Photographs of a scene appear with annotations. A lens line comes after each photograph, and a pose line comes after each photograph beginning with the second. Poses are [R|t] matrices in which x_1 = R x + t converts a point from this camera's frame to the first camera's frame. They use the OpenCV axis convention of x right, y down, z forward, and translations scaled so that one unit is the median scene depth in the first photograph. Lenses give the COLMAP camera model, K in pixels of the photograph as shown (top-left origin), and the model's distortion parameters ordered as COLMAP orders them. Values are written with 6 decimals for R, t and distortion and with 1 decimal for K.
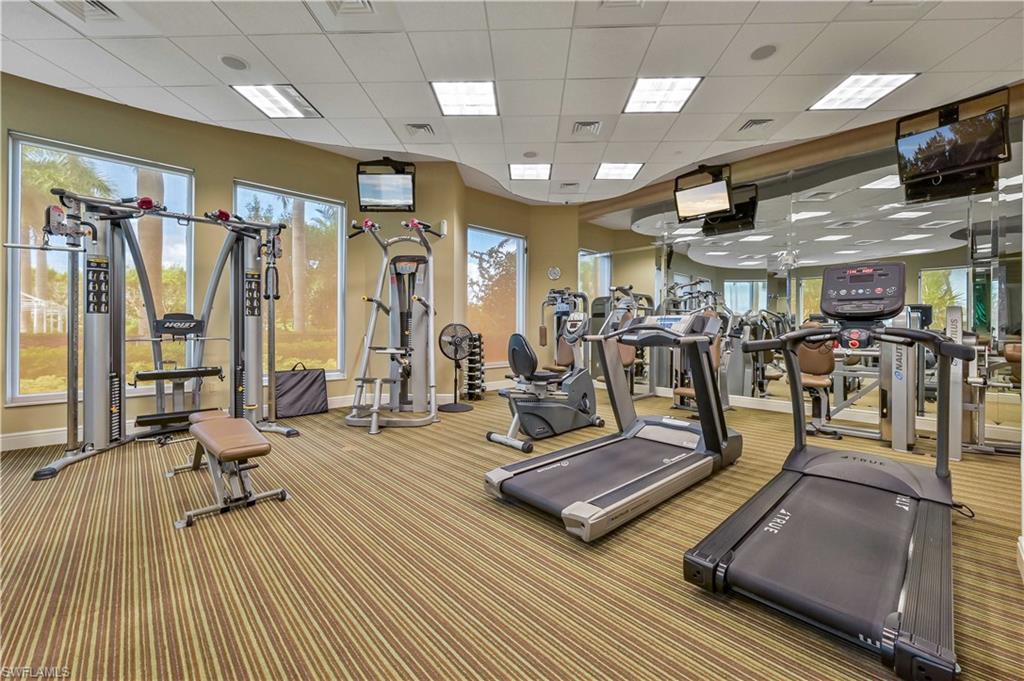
lens RADIAL K [[407.6, 0, 517.6], [0, 407.6, 329.5], [0, 0, 1]] dist [0.002287, 0.000165]
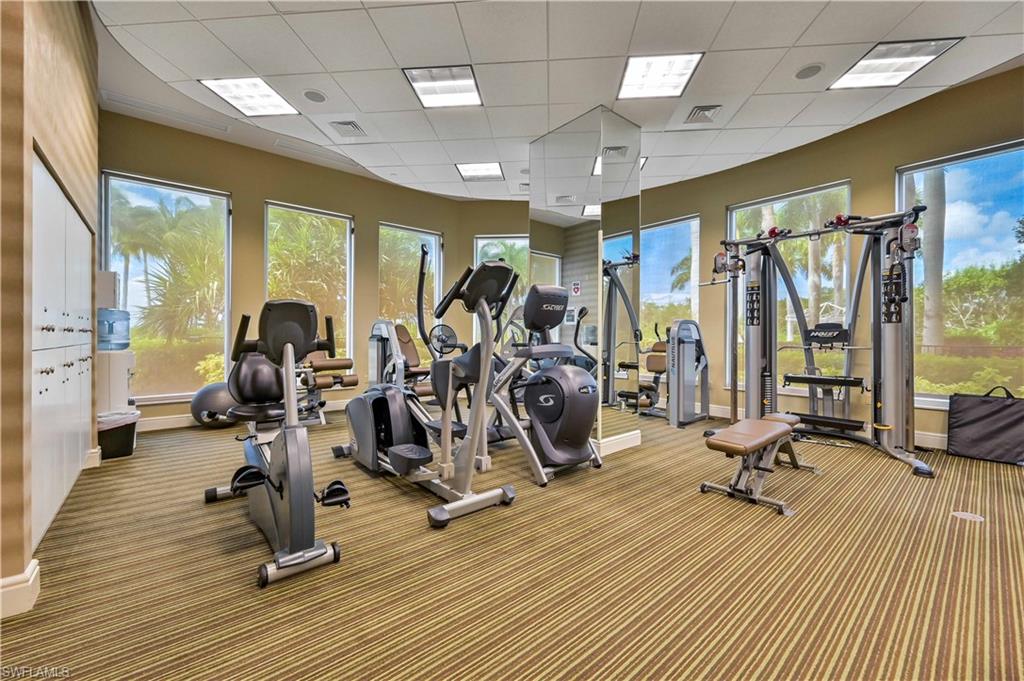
lens RADIAL K [[407.6, 0, 517.6], [0, 407.6, 340.1], [0, 0, 1]] dist [0.002287, 0.000165]
pose [[-0.048815, 0.007914, -0.998776, 0.304660], [-0.003864, 0.999960, 0.008112, -0.001282], [0.998800, 0.004256, -0.048783, 0.301735]]
